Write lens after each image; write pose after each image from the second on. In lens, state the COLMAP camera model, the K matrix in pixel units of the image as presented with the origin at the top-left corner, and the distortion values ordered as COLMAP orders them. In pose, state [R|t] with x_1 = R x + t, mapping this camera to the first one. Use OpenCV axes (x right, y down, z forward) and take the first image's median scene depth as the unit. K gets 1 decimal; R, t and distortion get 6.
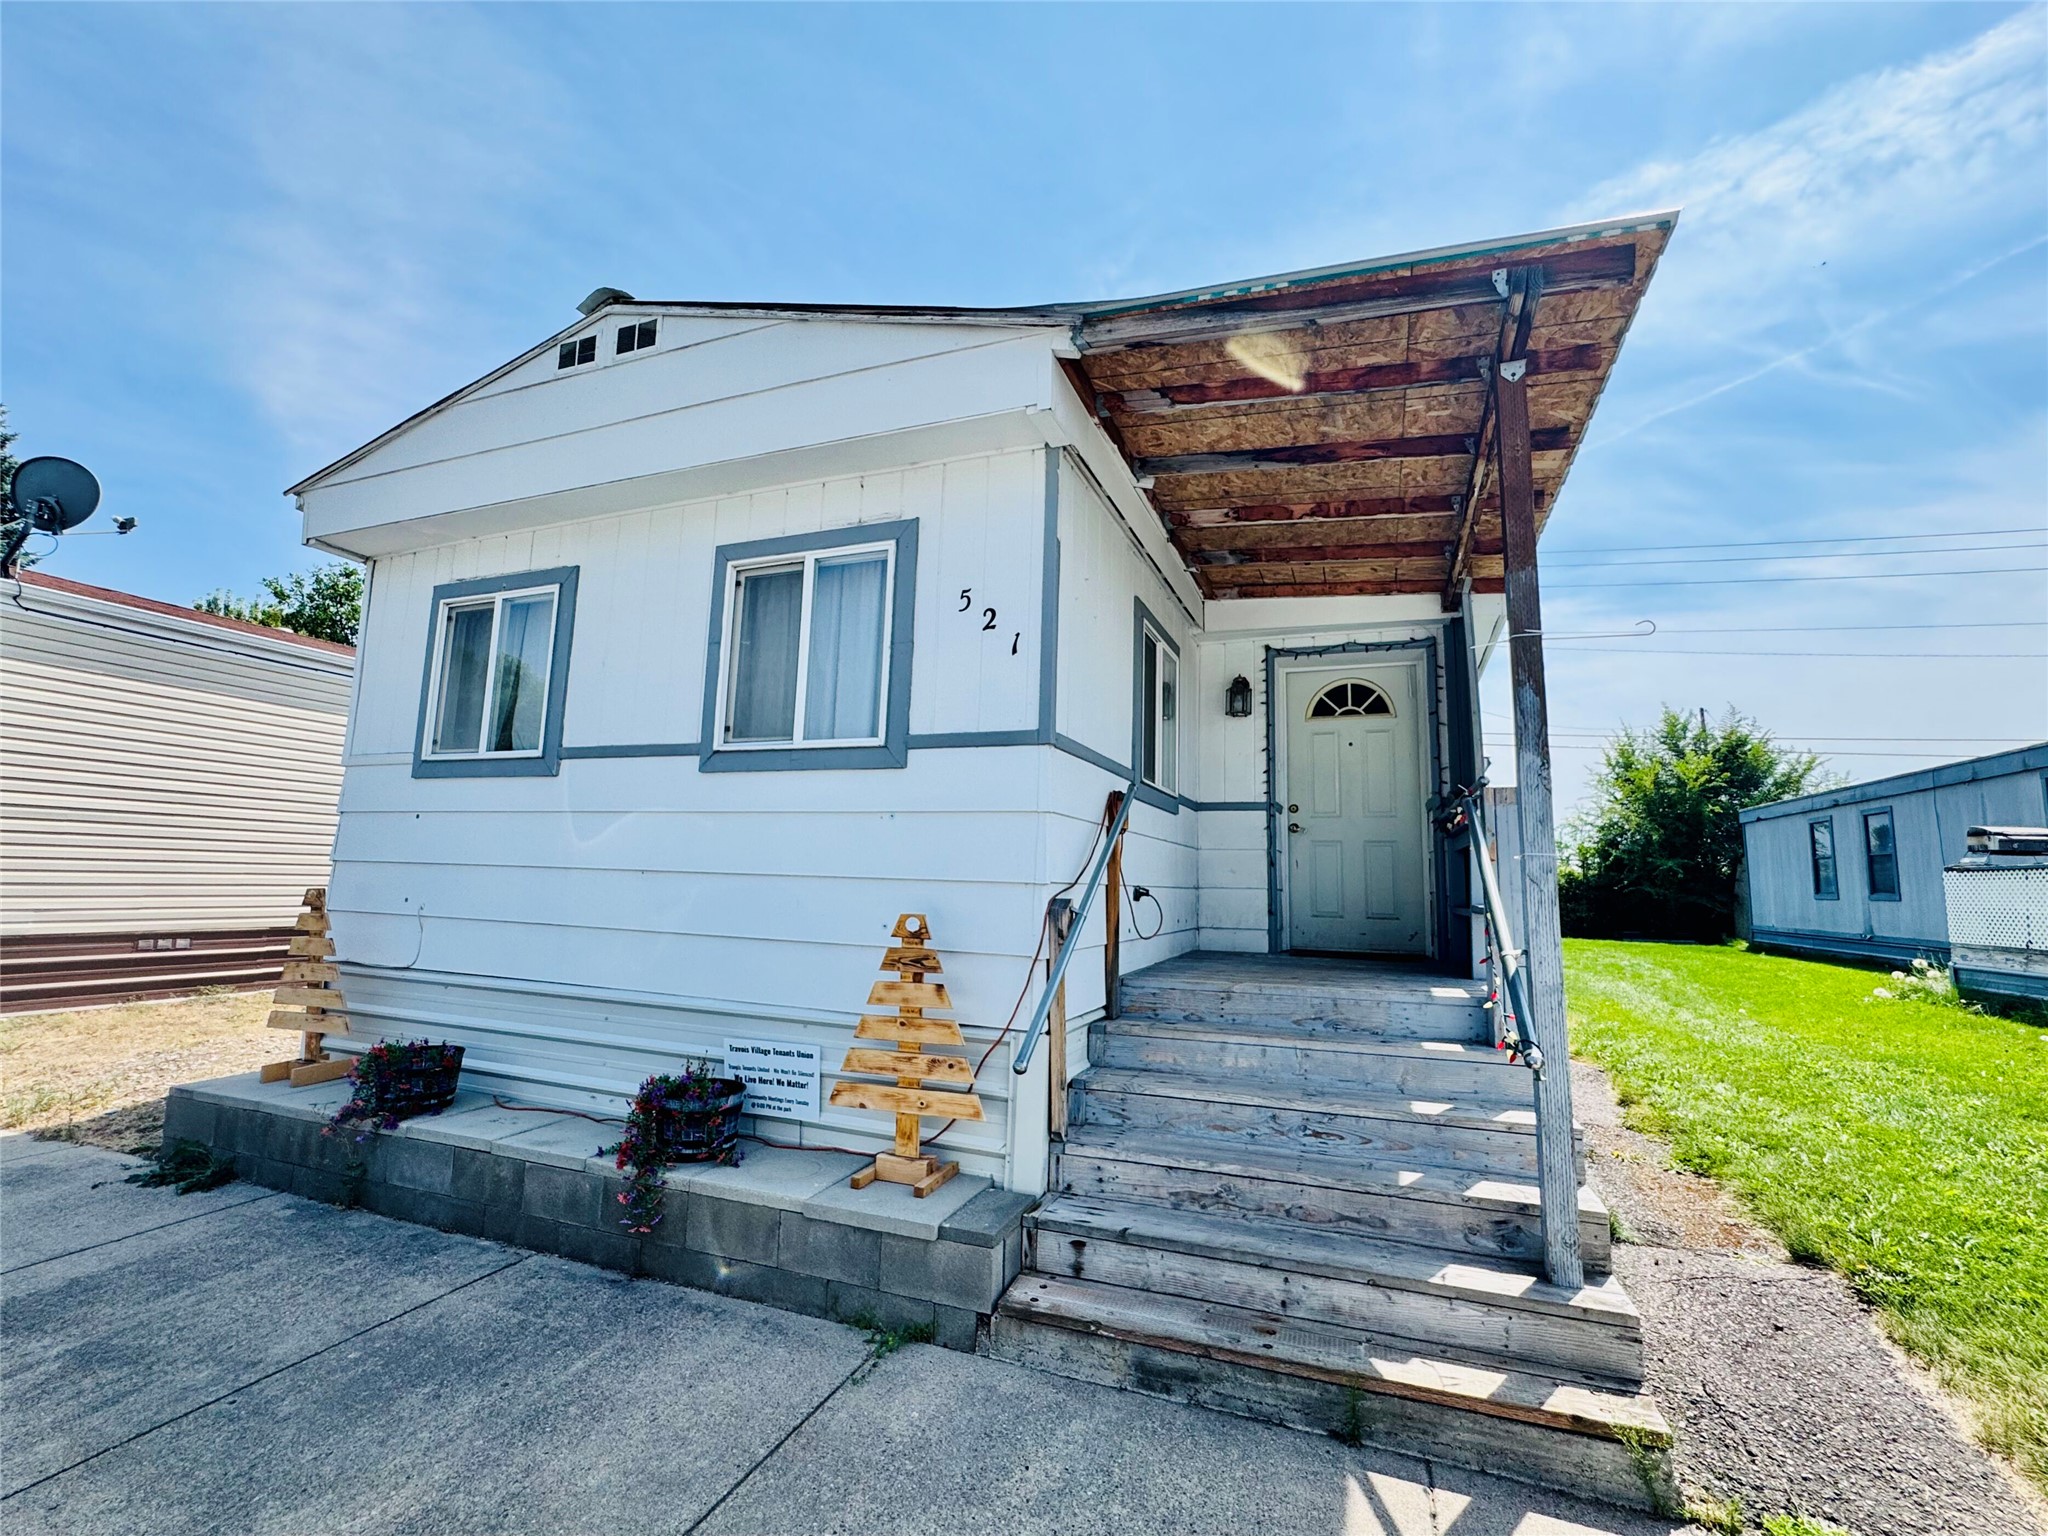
lens RADIAL K [[887.1, 0, 1024.7], [0, 887.1, 764.9], [0, 0, 1]] dist [-0.002244, -0.000089]
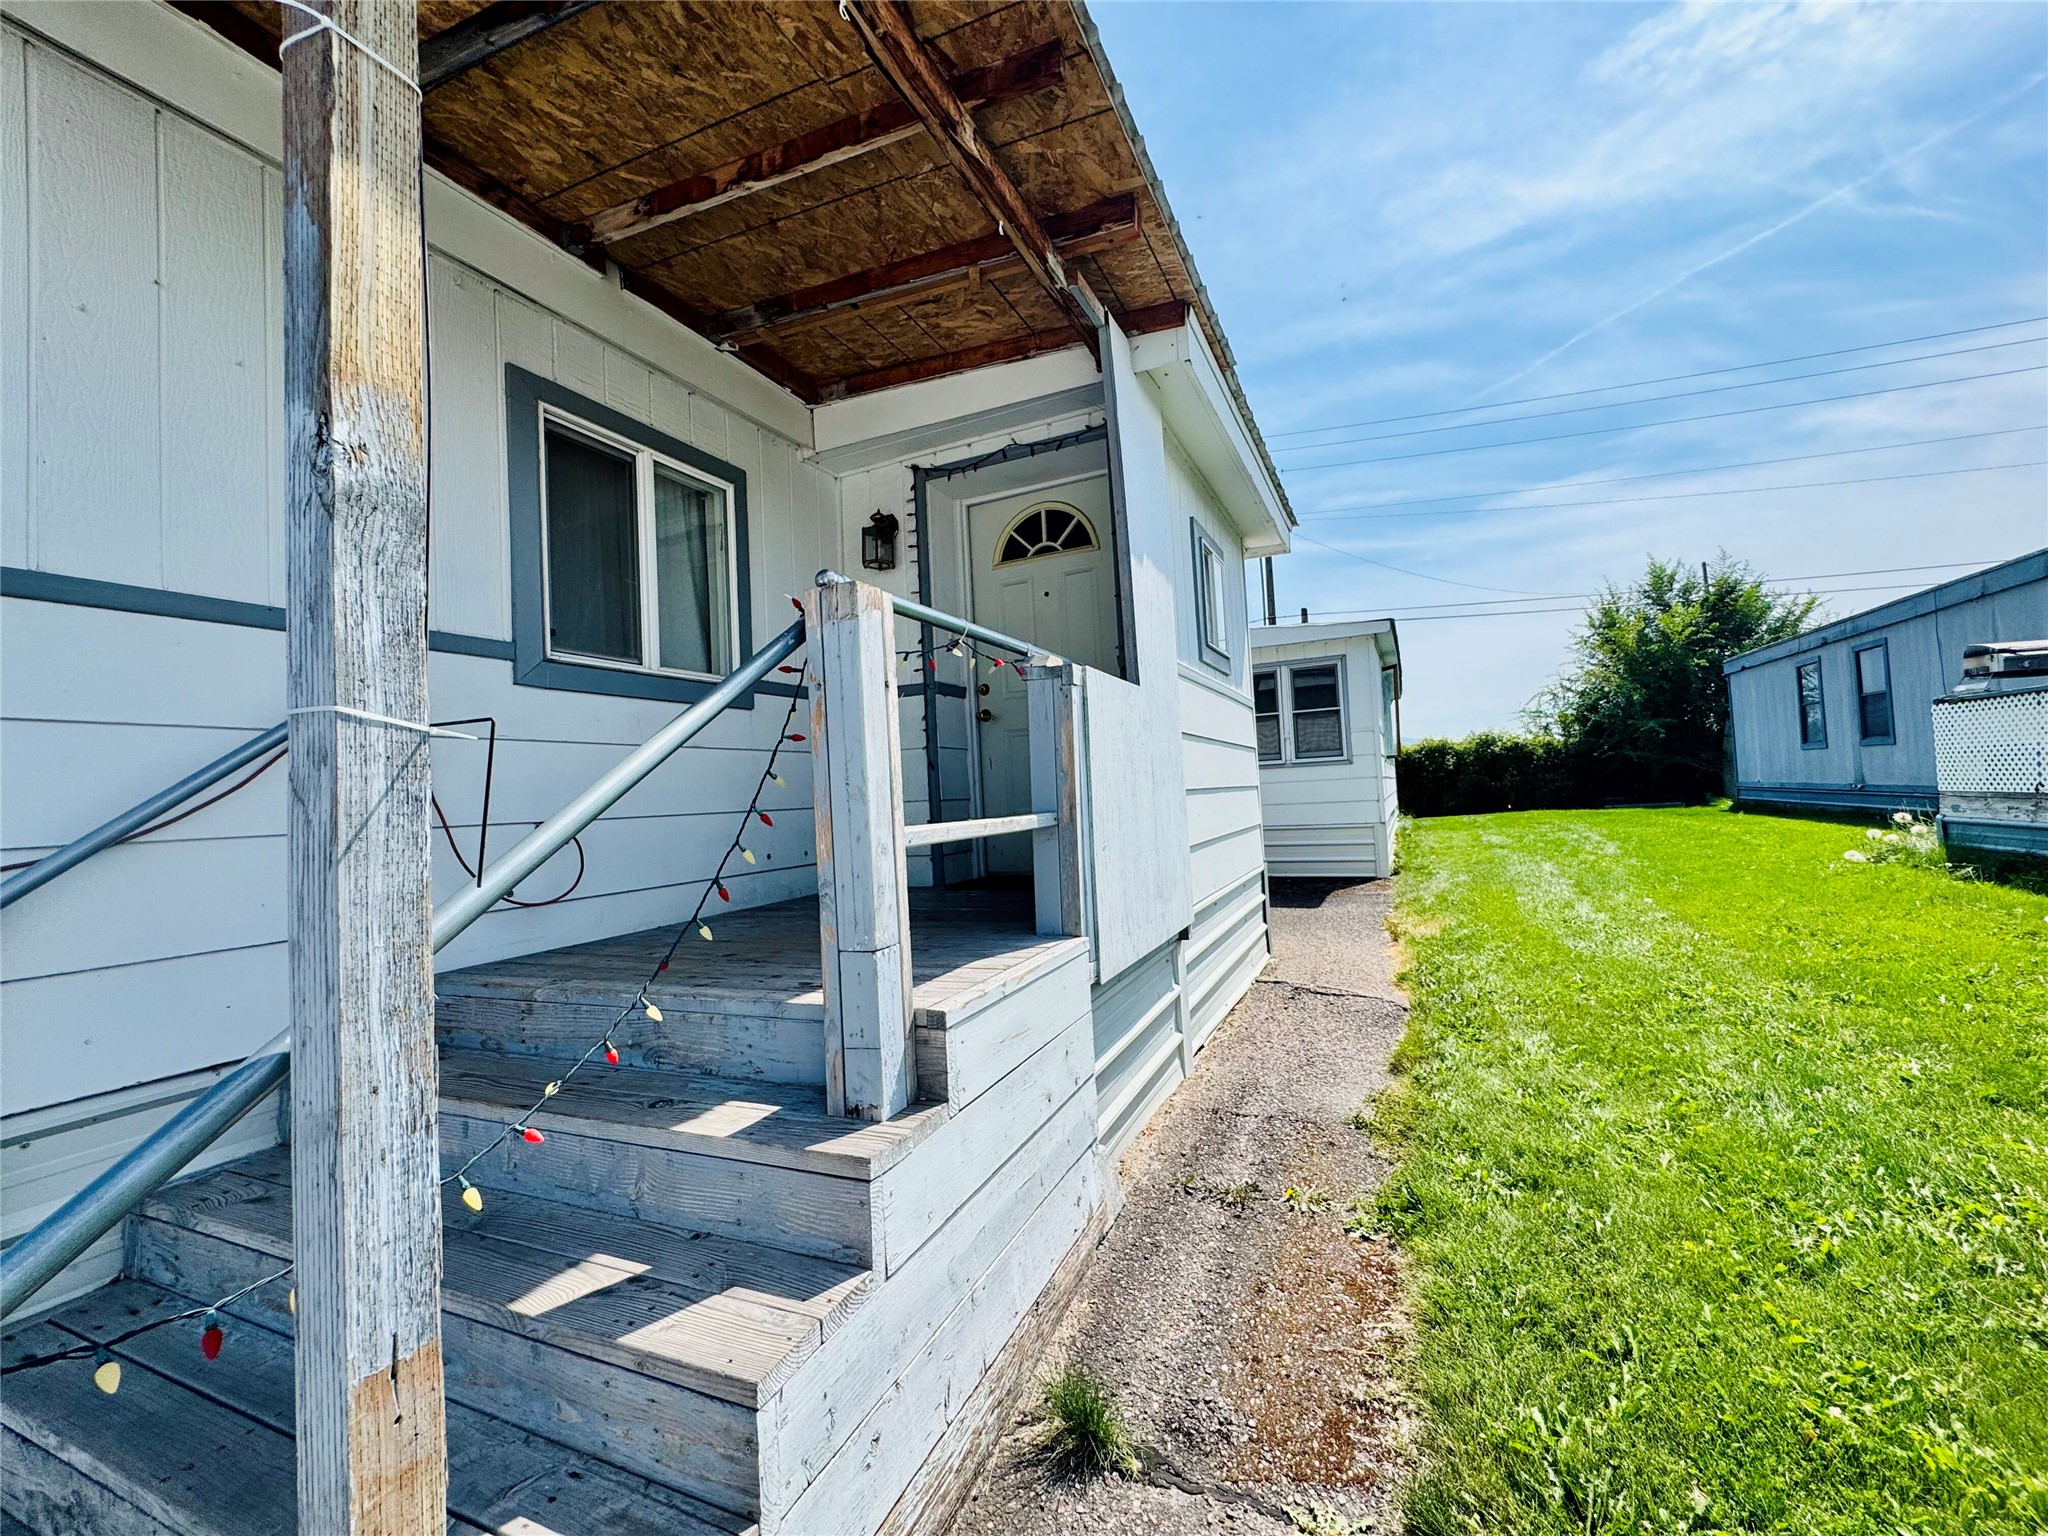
lens RADIAL K [[817.7, 0, 1031.3], [0, 817.7, 763.5], [0, 0, 1]] dist [-0.003538, 0.000159]
pose [[0.995163, -0.079965, -0.057064, 0.369972], [0.085070, 0.991978, 0.093499, 0.049232], [0.049130, -0.097901, 0.993983, 0.308154]]
